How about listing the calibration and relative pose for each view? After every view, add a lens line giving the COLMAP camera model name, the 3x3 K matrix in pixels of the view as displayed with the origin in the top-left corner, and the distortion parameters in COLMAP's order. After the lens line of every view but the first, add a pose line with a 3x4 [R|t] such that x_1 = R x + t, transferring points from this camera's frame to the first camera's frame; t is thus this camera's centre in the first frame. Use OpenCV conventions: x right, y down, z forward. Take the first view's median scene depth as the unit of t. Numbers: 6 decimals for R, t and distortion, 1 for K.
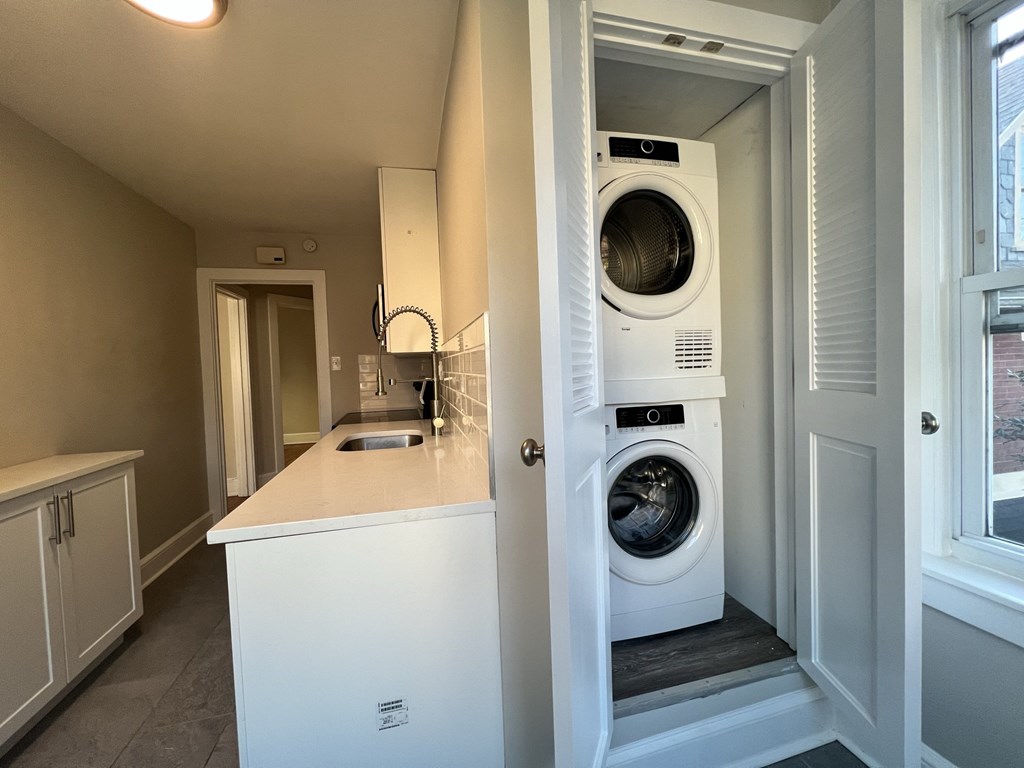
lens RADIAL K [[408.4, 0, 509.6], [0, 408.4, 381.1], [0, 0, 1]] dist [-0.001409, -0.000147]
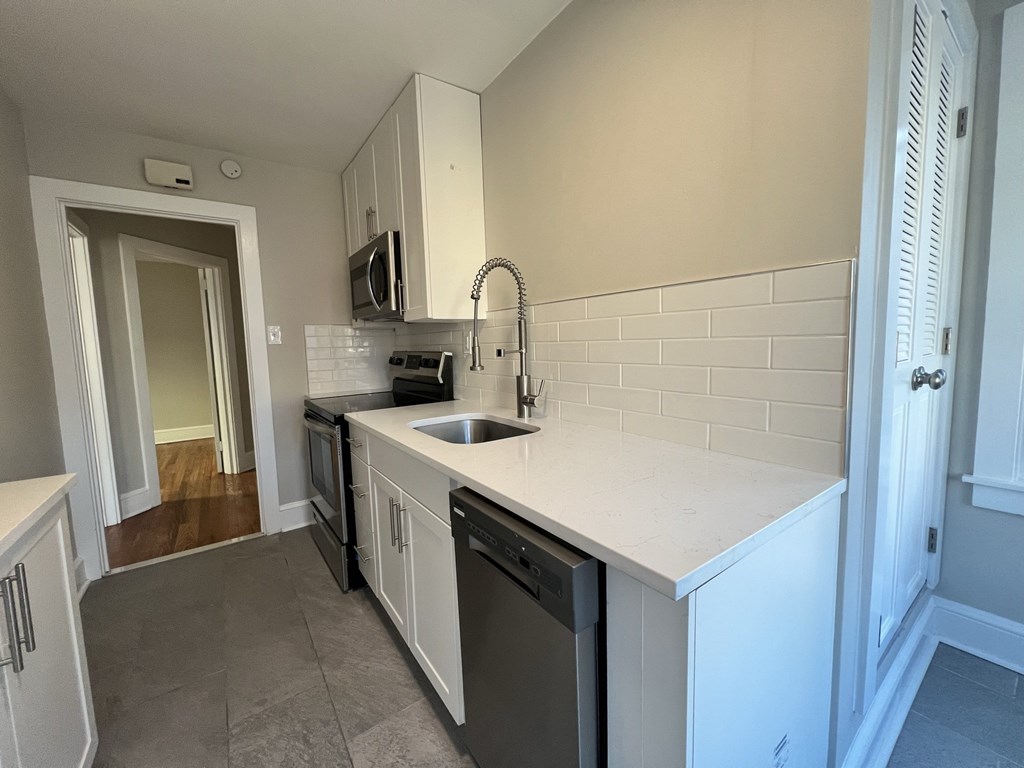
lens RADIAL K [[408.4, 0, 509.6], [0, 408.4, 381.1], [0, 0, 1]] dist [-0.001409, -0.000147]
pose [[0.930953, -0.023592, 0.364375, -0.316280], [0.007513, 0.998937, 0.045481, 0.011658], [-0.365061, -0.039603, 0.930141, 0.145170]]
